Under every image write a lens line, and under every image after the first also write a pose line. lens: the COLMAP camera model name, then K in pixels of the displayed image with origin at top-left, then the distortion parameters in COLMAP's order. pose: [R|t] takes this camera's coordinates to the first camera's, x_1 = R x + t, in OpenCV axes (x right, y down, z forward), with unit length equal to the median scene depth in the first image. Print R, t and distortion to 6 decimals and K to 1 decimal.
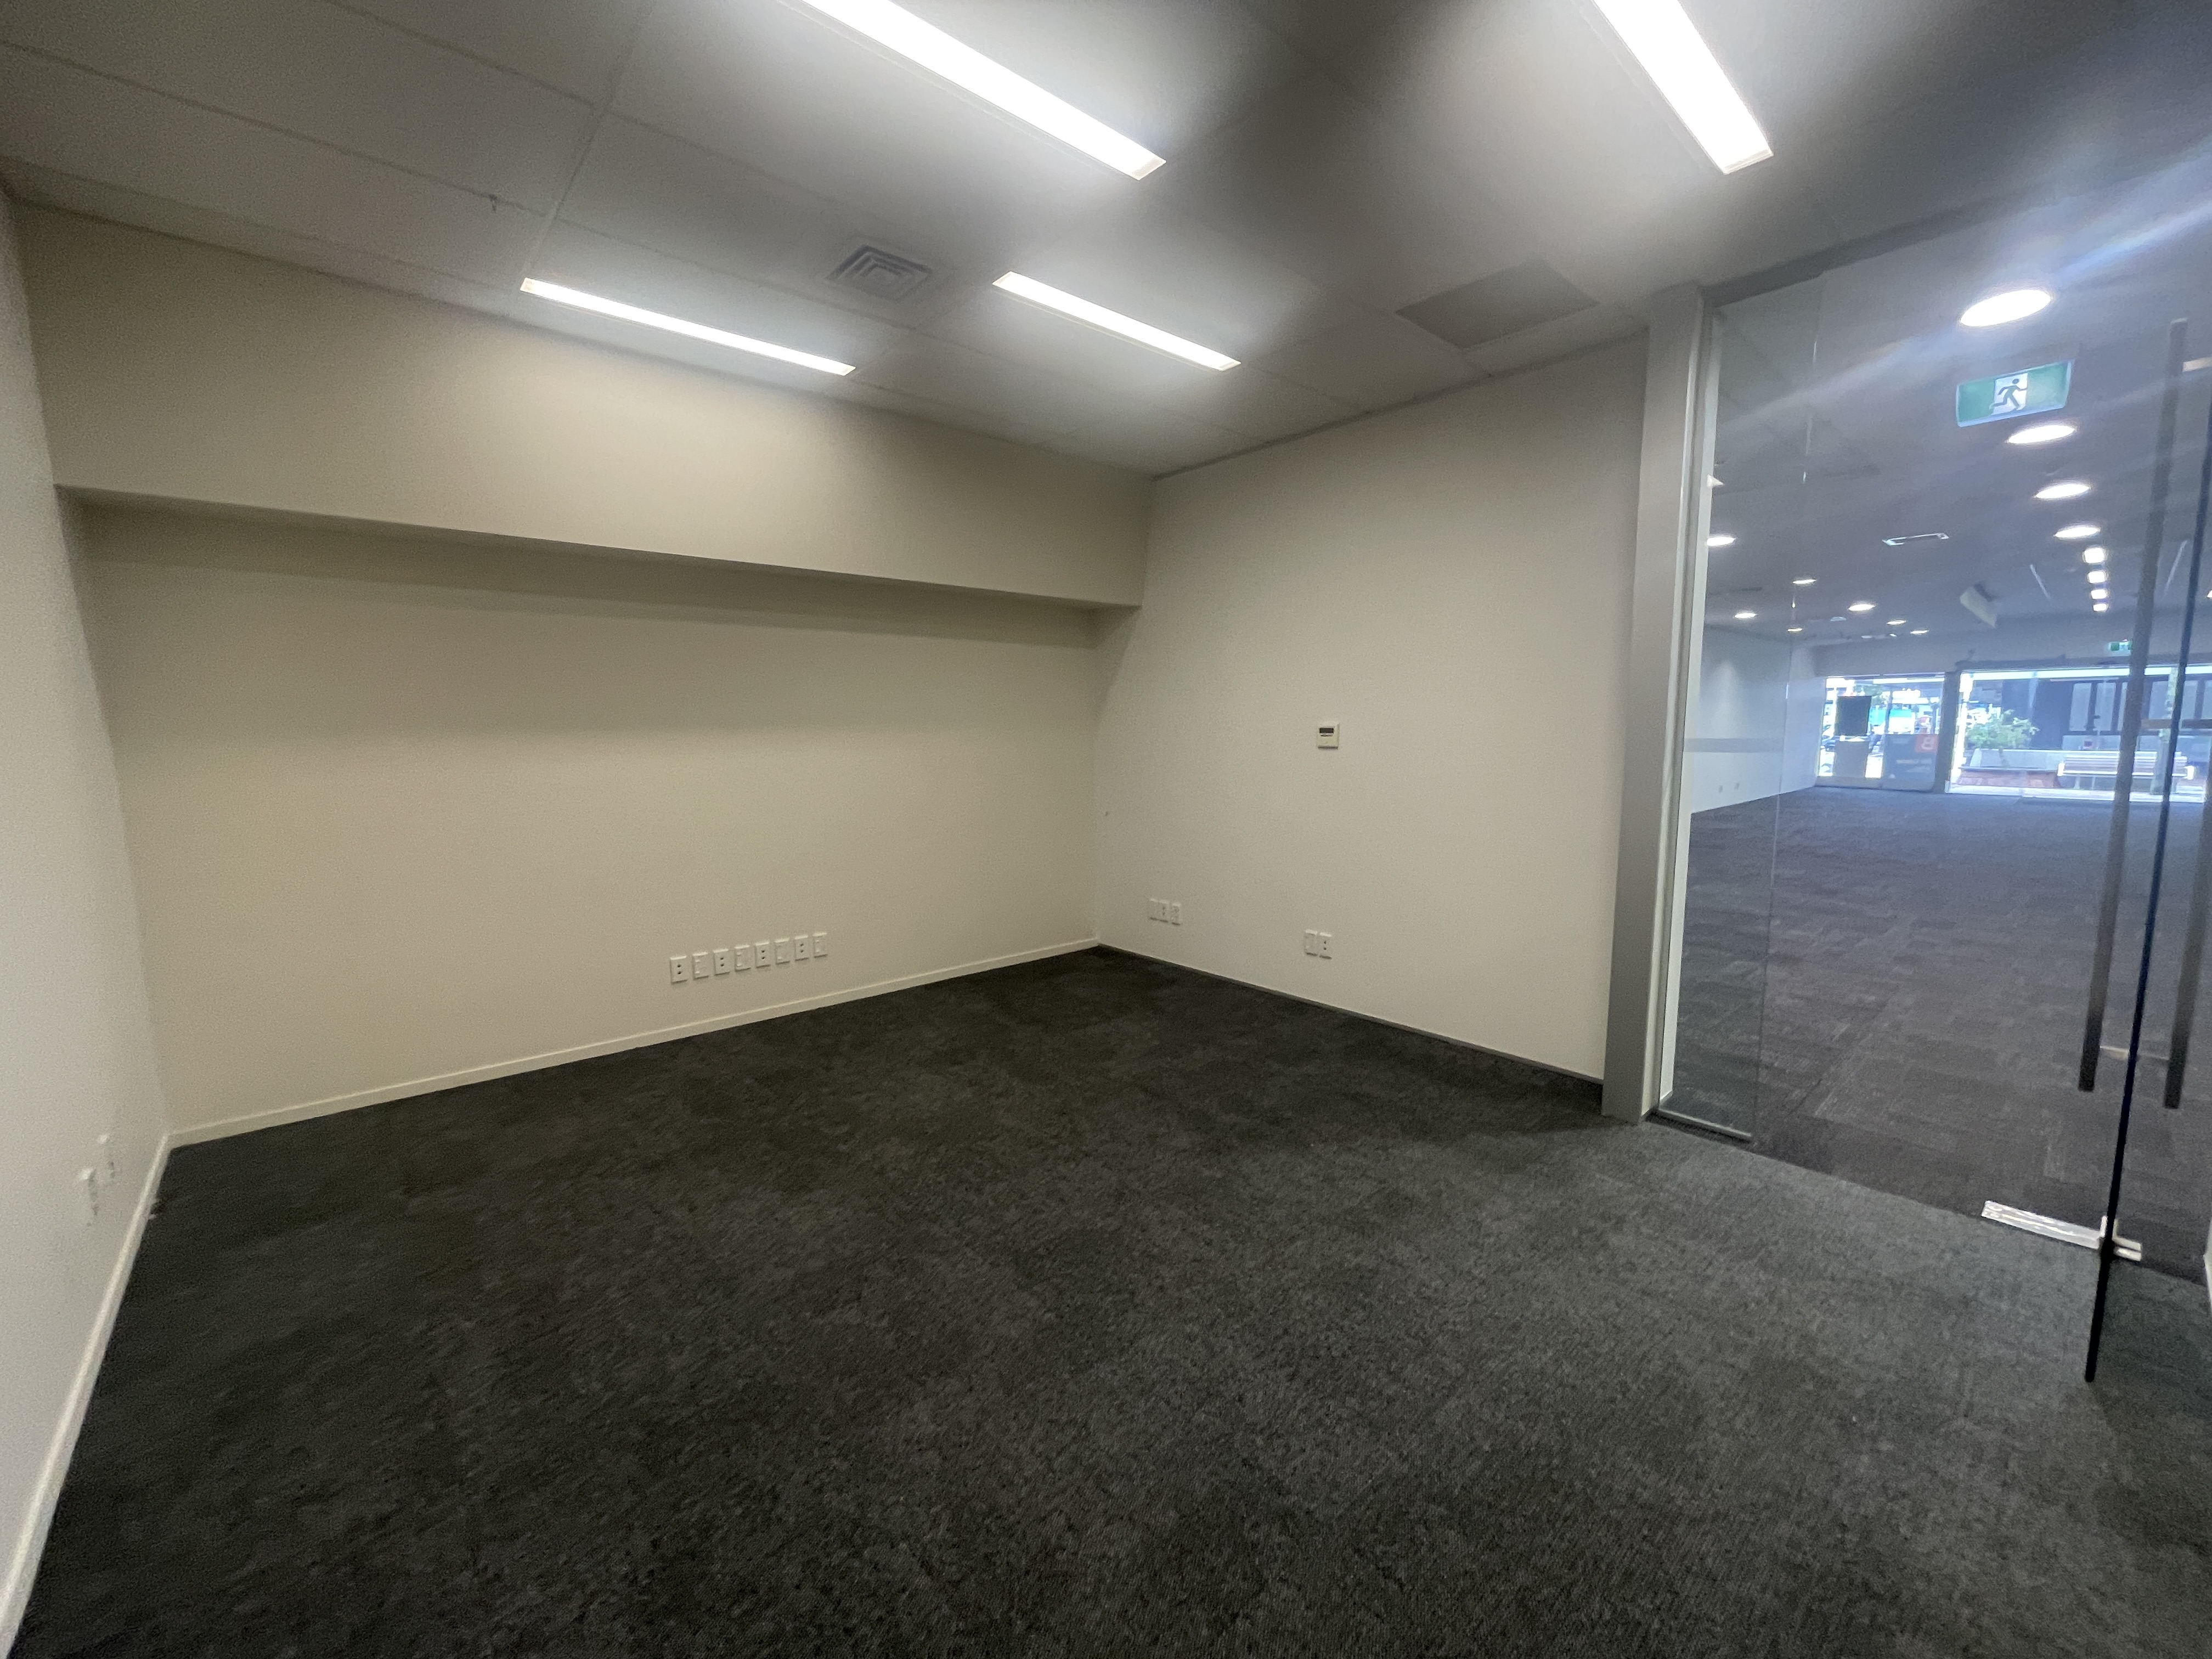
lens RADIAL K [[888.9, 0, 1095.8], [0, 888.9, 827.2], [0, 0, 1]] dist [0.002228, 0.000159]
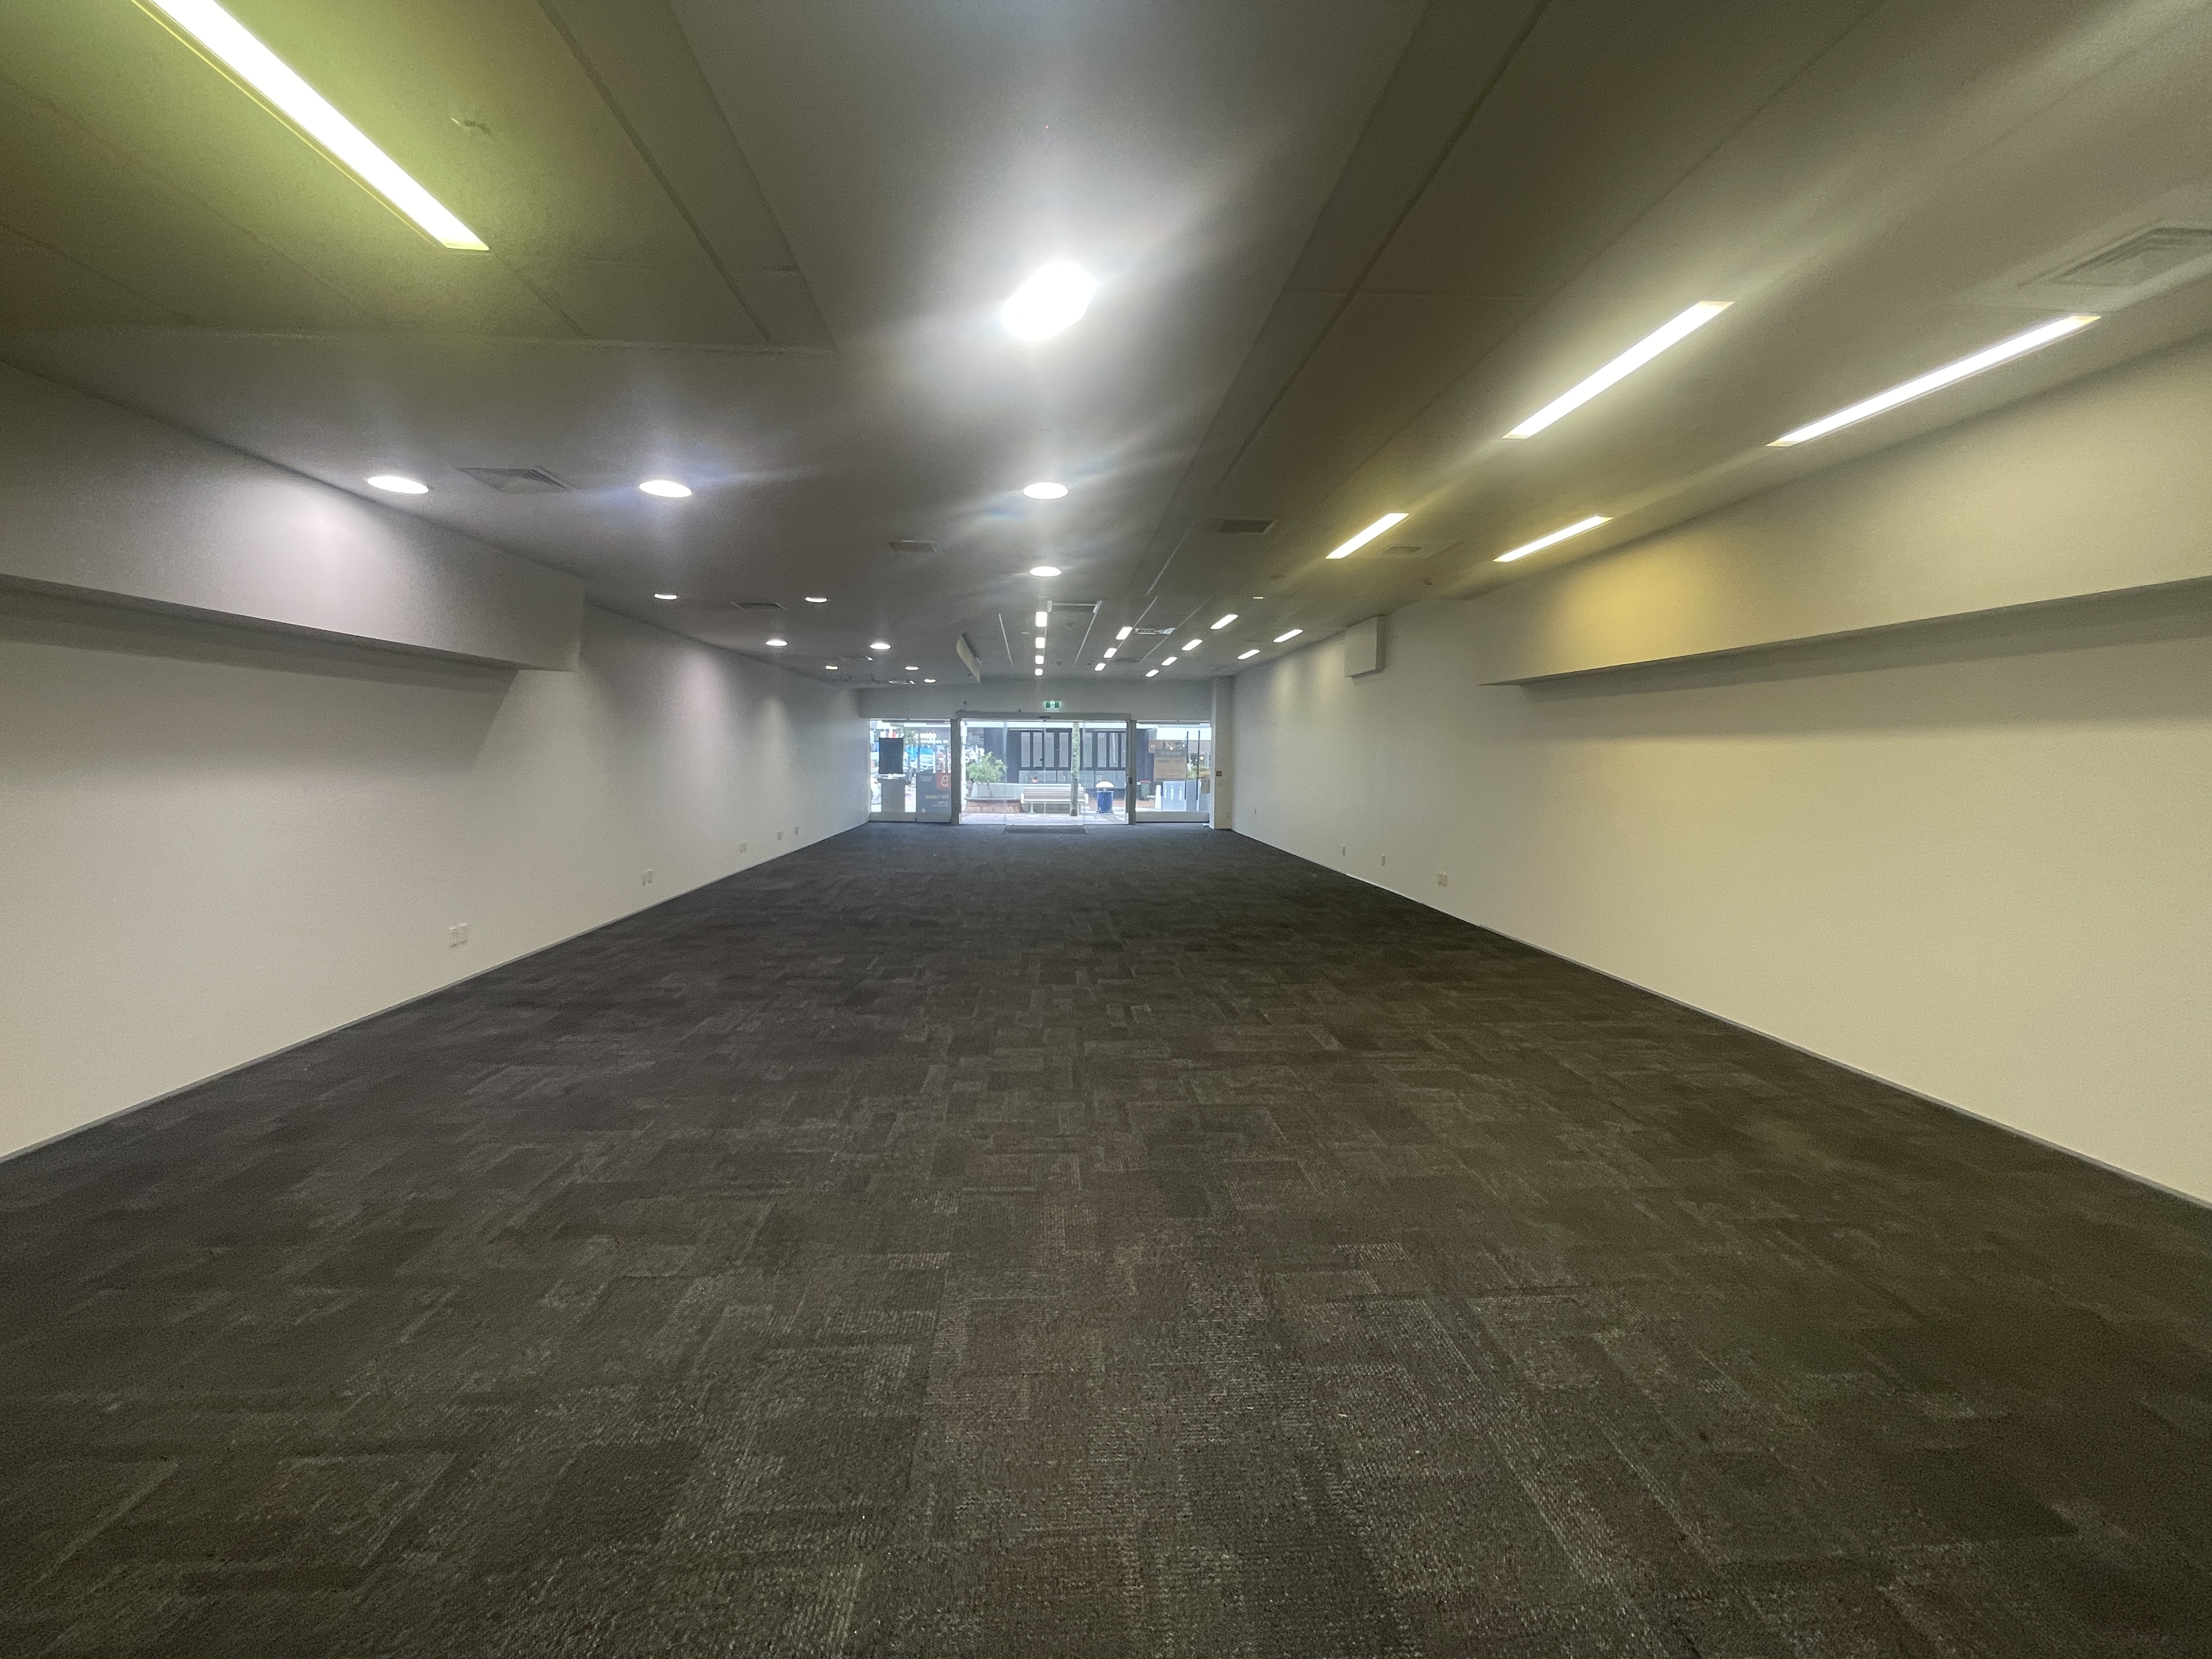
lens RADIAL K [[888.9, 0, 1102.3], [0, 888.9, 831.0], [0, 0, 1]] dist [0.002228, 0.000159]
pose [[0.602441, -0.056800, 0.796140, 0.130206], [0.080658, 0.996691, 0.010074, -0.022496], [-0.794078, 0.058146, 0.605029, 0.137661]]
